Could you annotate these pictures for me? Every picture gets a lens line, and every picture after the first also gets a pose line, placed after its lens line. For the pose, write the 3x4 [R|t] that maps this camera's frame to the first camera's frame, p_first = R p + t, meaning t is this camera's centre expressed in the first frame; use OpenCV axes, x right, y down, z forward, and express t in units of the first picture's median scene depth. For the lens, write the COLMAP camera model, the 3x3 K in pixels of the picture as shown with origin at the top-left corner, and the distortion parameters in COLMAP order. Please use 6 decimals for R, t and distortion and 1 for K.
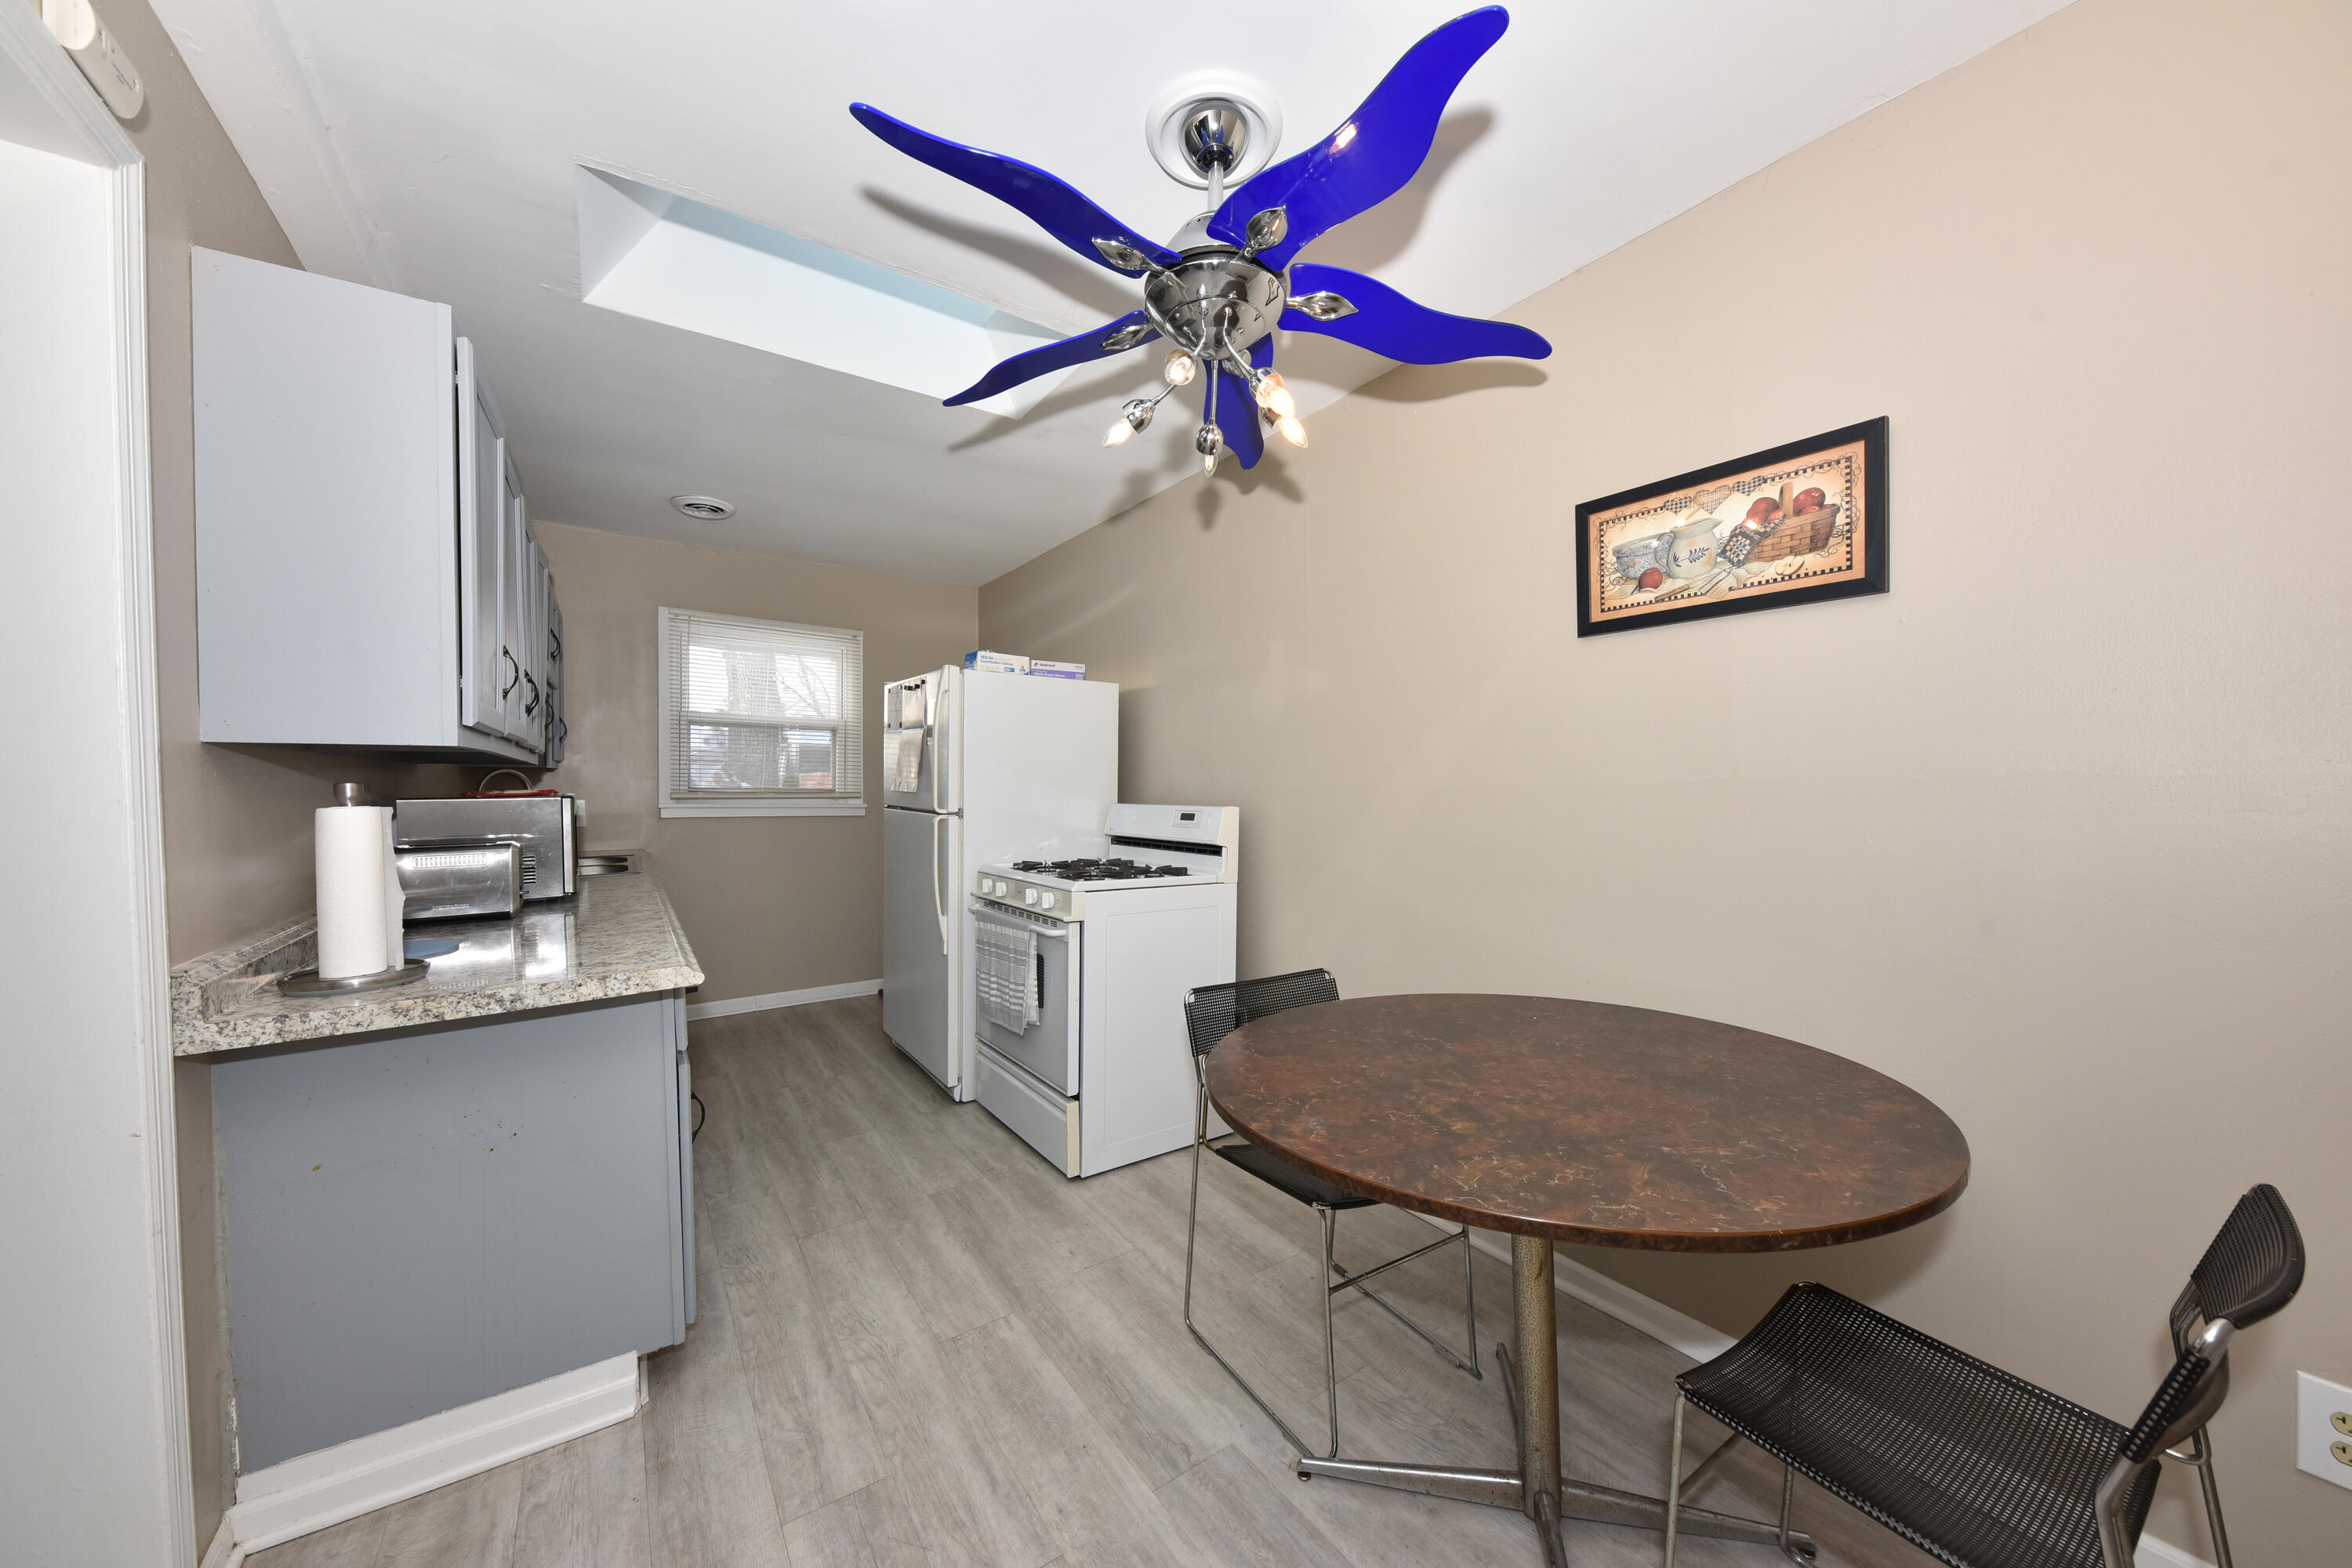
lens RADIAL K [[772.2, 0, 1188.4], [0, 772.2, 791.1], [0, 0, 1]] dist [0.000476, -0.000151]
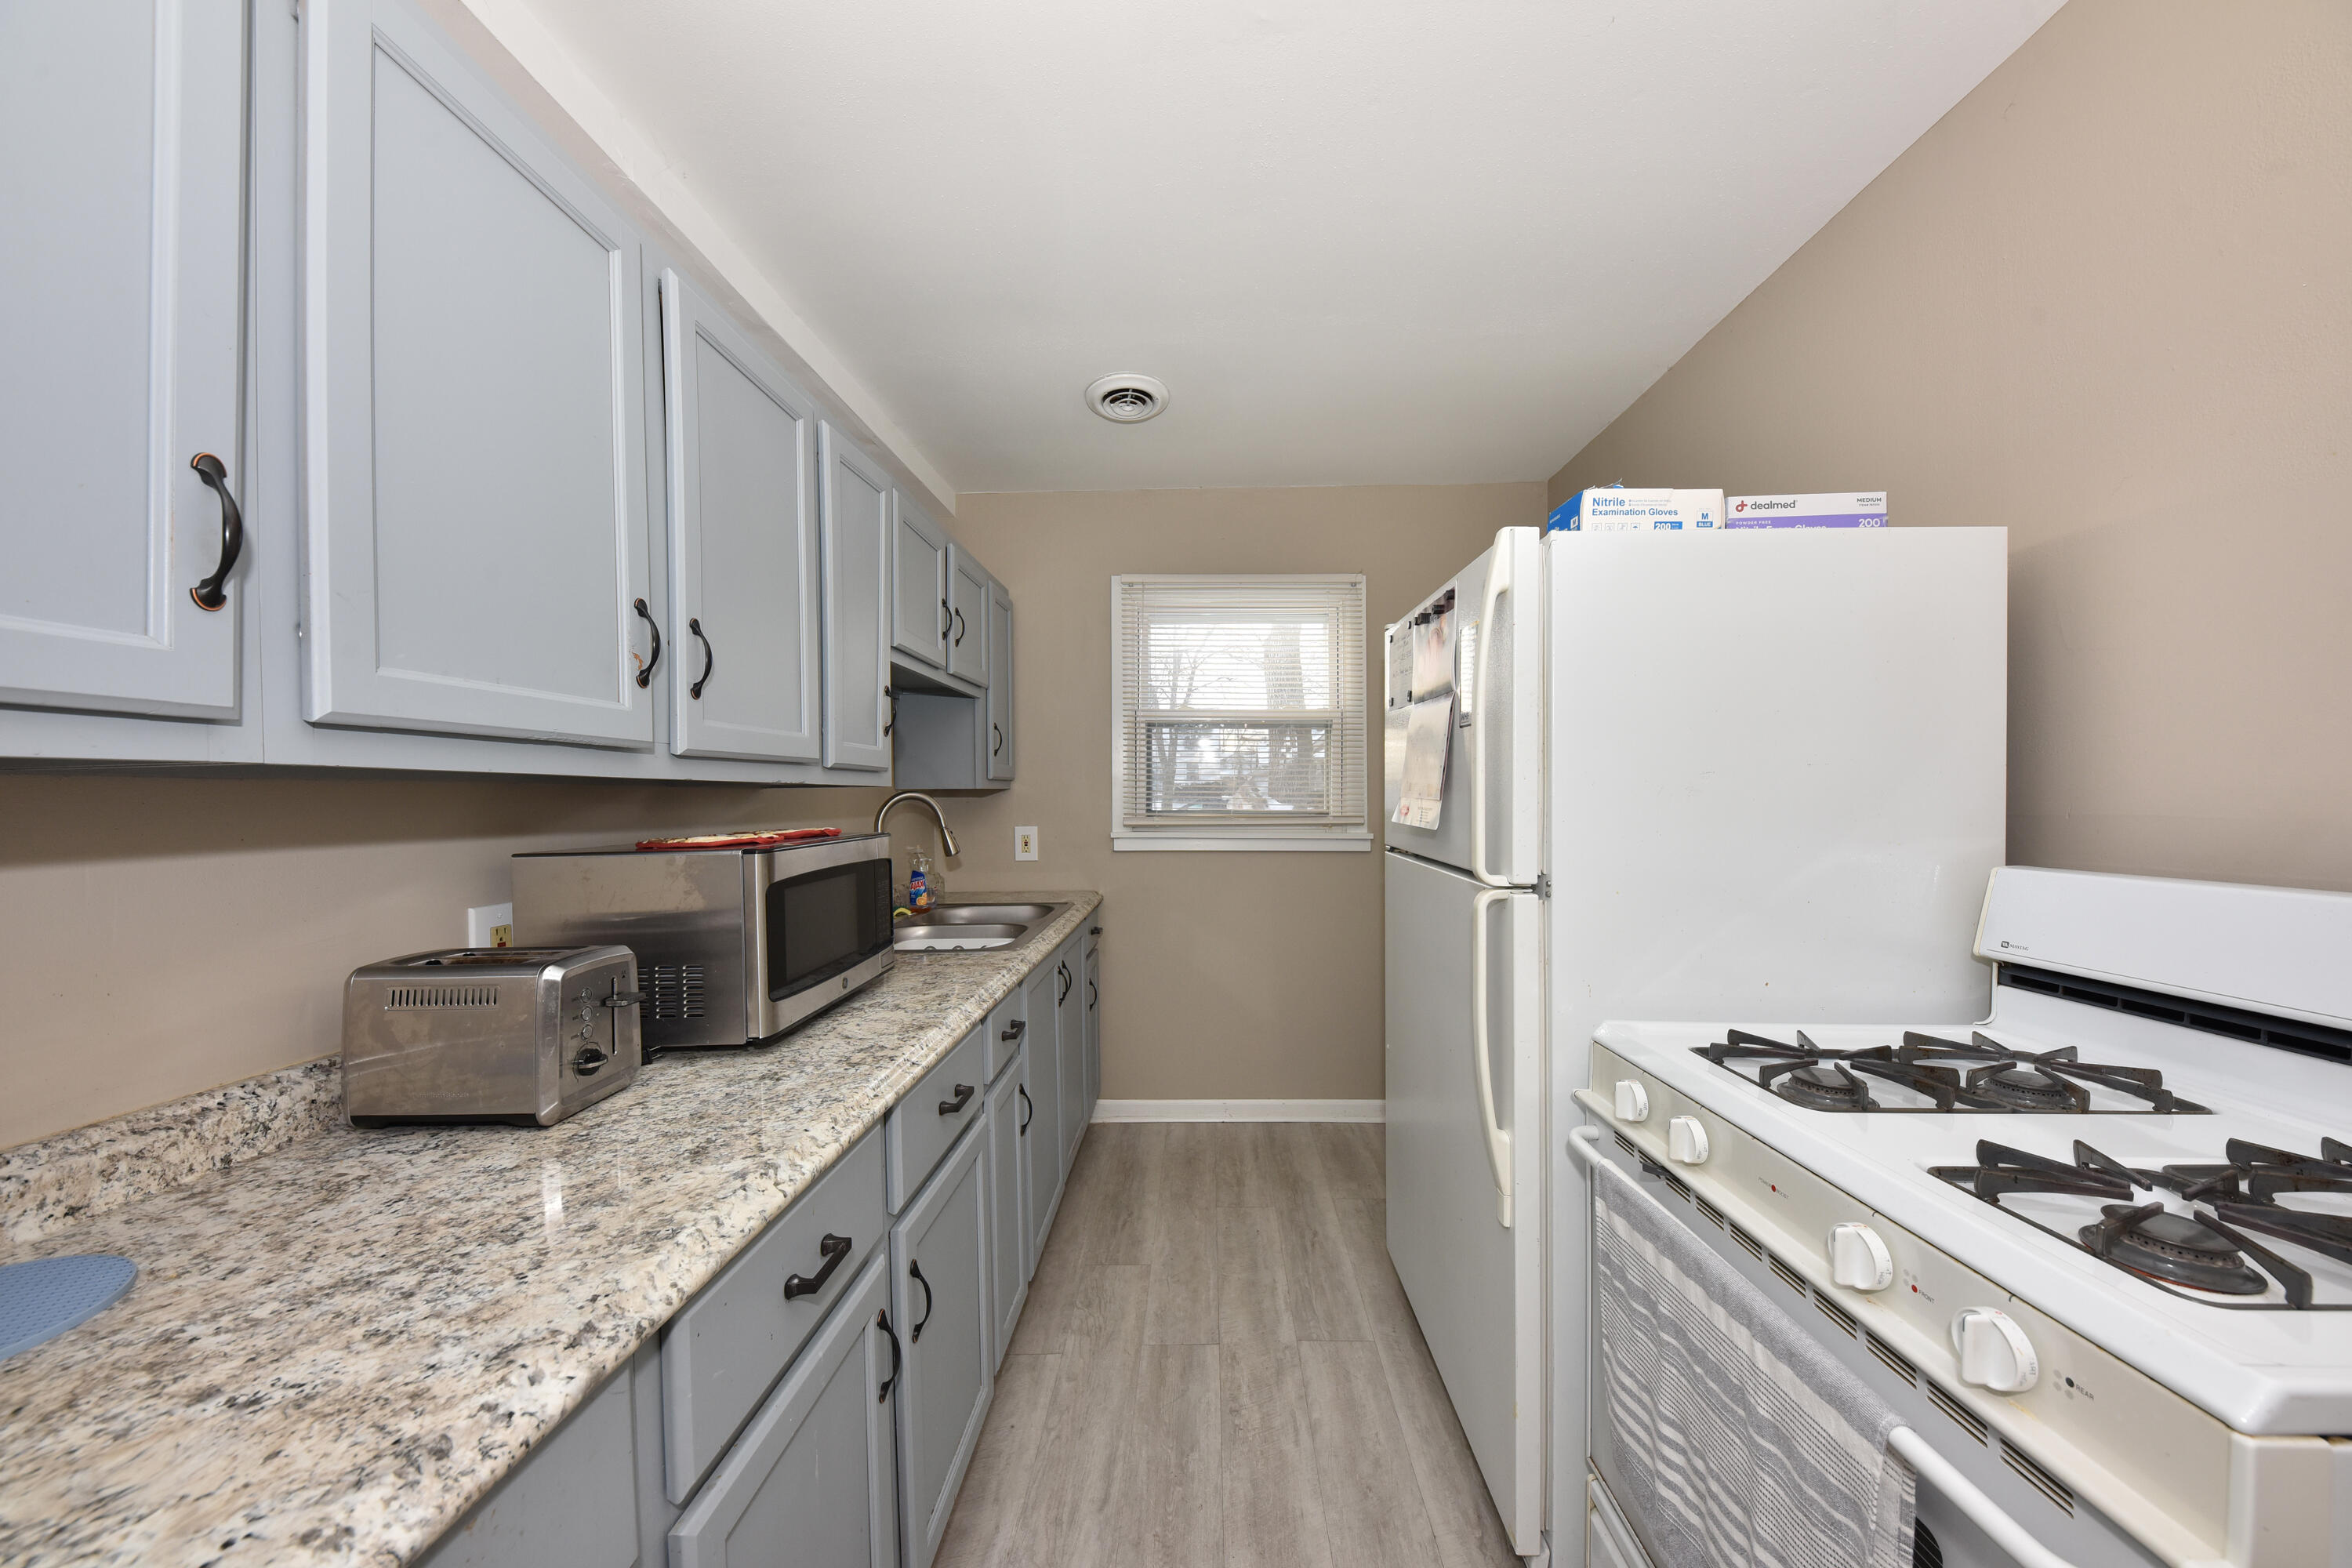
lens RADIAL K [[772.2, 0, 1188.4], [0, 772.2, 791.1], [0, 0, 1]] dist [0.000476, -0.000151]
pose [[0.783317, -0.010959, -0.621526, -0.158790], [0.001437, 0.999874, -0.015819, -0.013620], [0.621621, 0.011498, 0.783233, 0.477183]]
